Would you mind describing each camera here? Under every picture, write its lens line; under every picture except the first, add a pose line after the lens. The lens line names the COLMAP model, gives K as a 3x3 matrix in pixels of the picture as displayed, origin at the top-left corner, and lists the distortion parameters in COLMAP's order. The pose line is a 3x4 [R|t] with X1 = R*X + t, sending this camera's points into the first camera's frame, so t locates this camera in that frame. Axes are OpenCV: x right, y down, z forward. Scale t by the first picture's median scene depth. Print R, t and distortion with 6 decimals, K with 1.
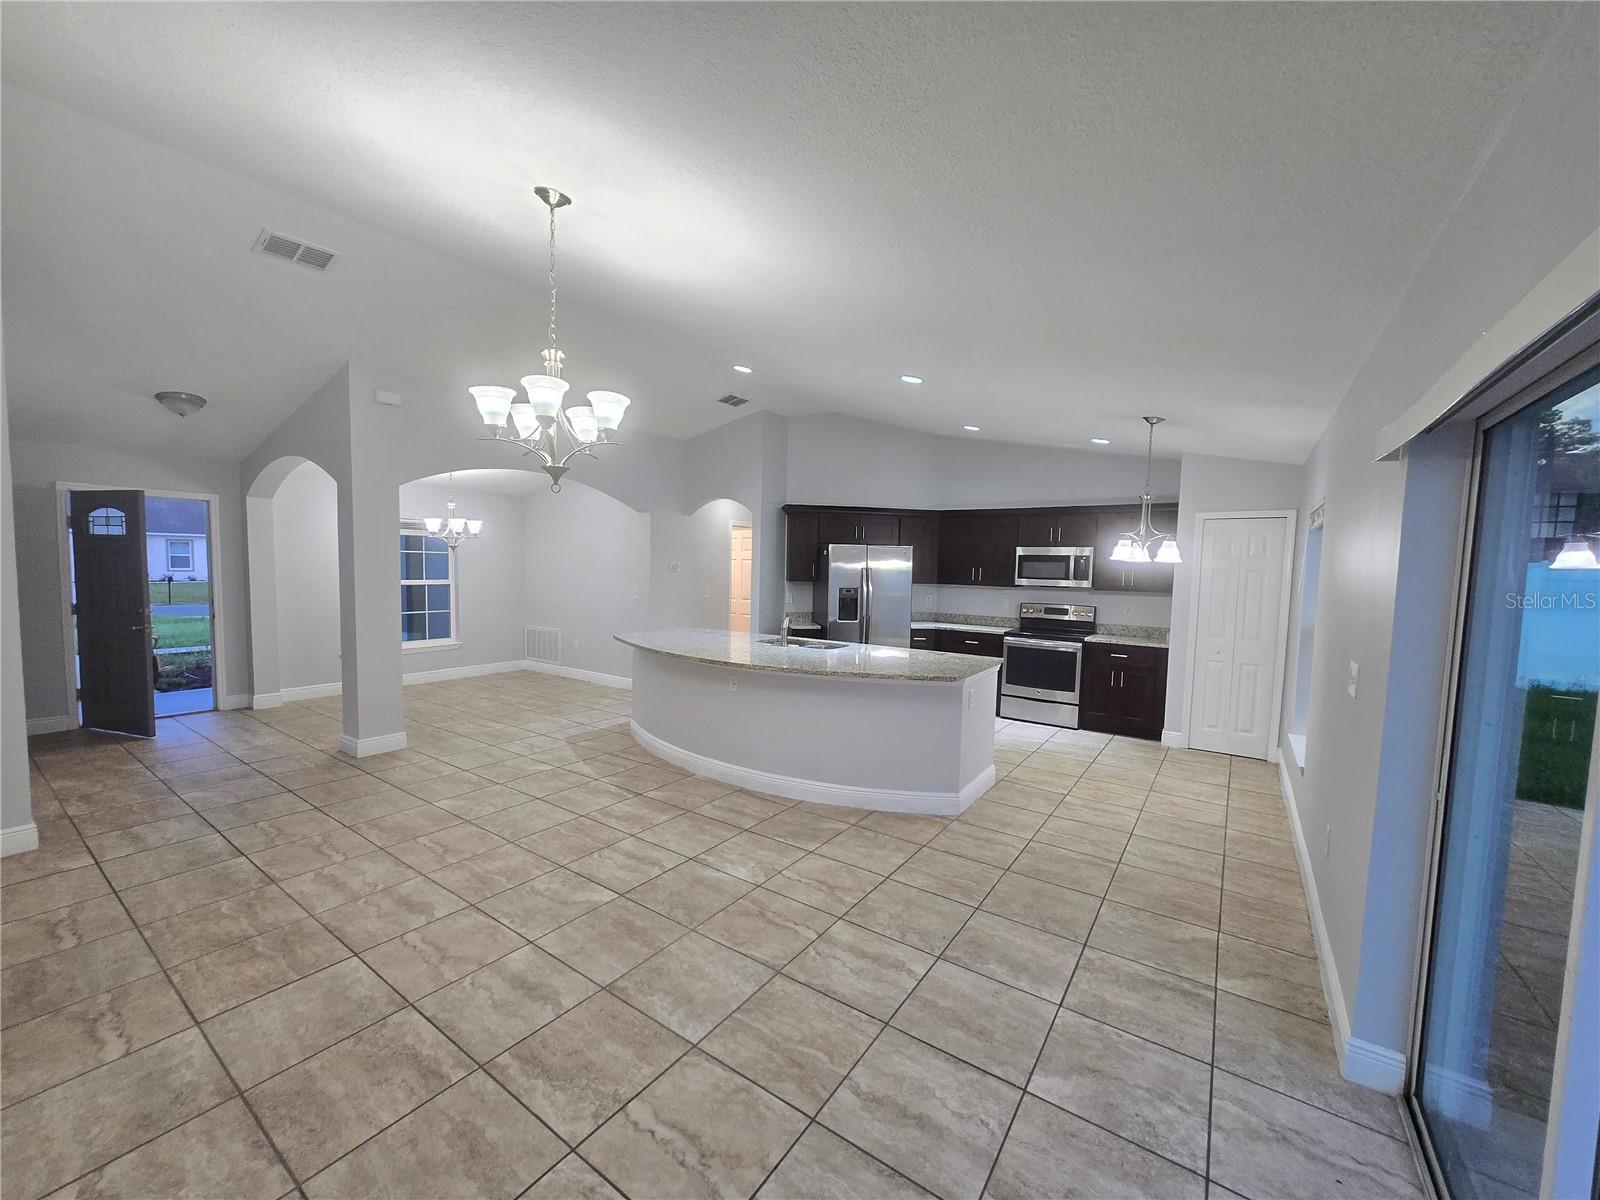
lens RADIAL K [[632.2, 0, 797.2], [0, 632.2, 610.2], [0, 0, 1]] dist [-0.001221, -0.000188]
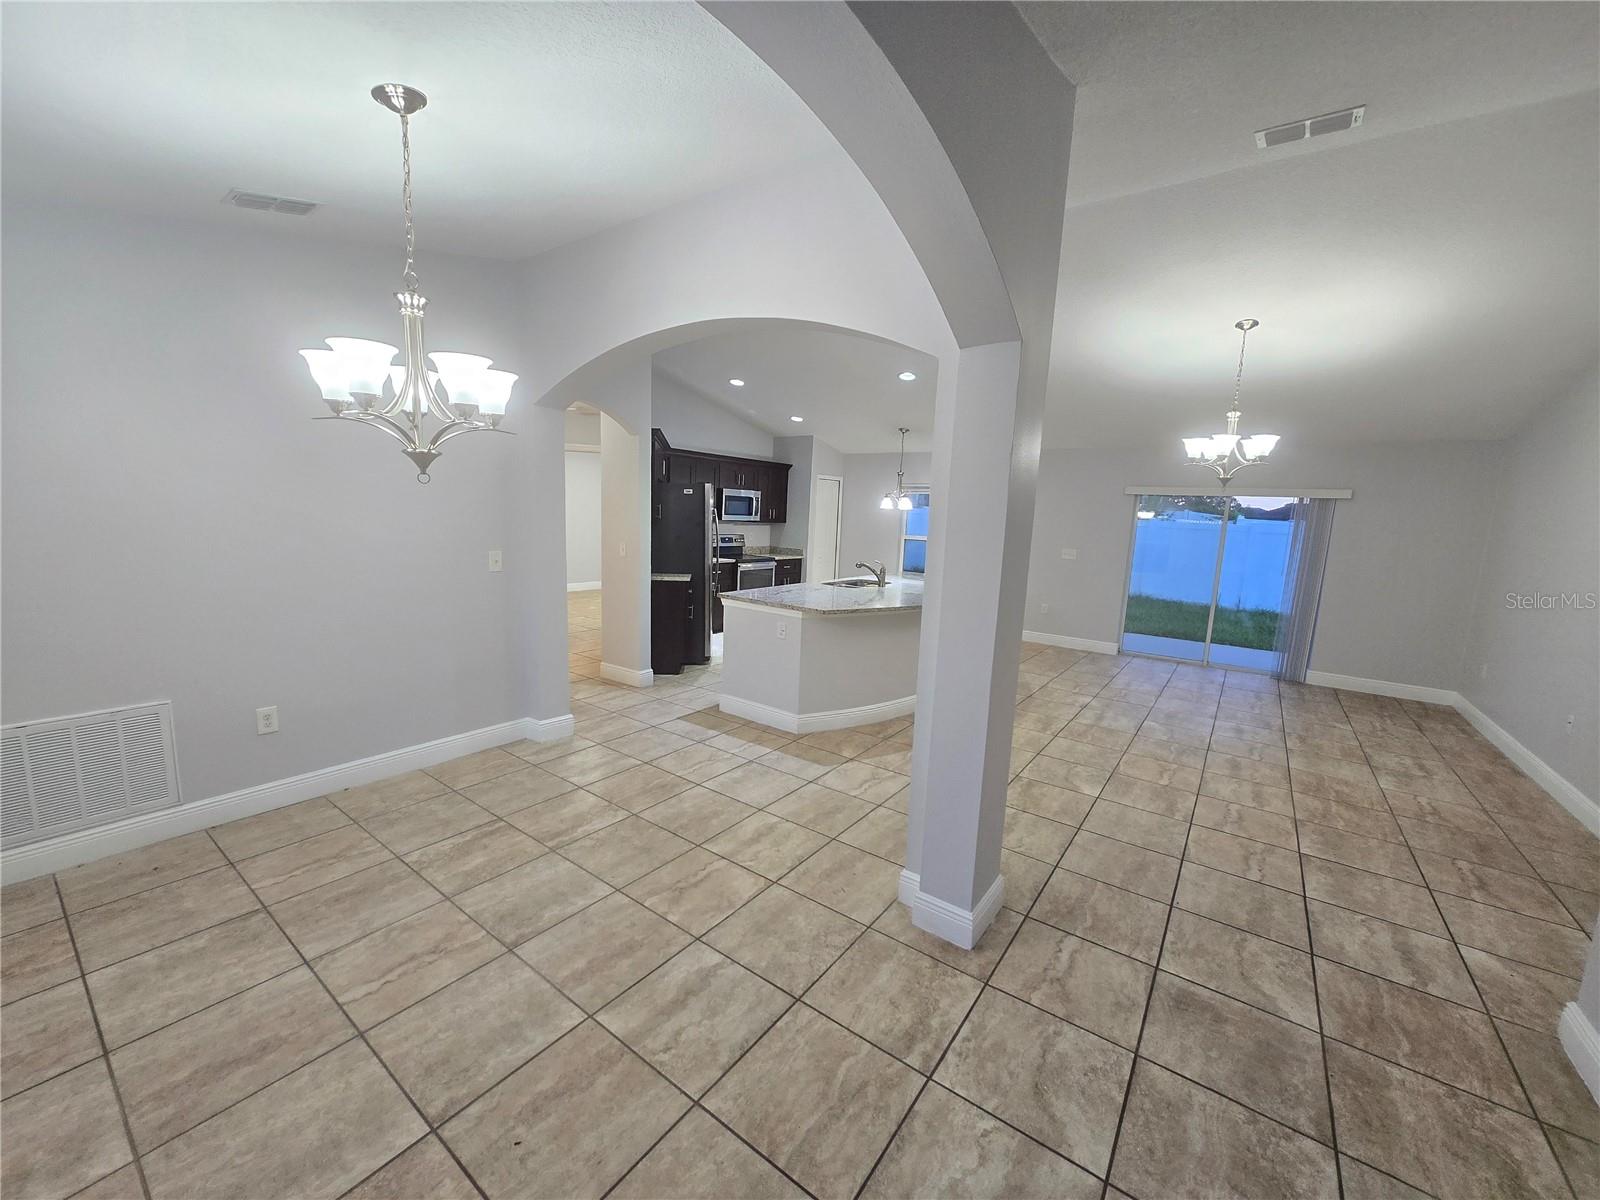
lens RADIAL K [[627.5, 0, 798.3], [0, 627.5, 606.0], [0, 0, 1]] dist [-0.000996, -0.000049]
pose [[0.016432, -0.170210, 0.985271, -1.680995], [0.028094, 0.985093, 0.169711, -0.153548], [-0.999470, 0.024892, 0.020969, 1.652777]]
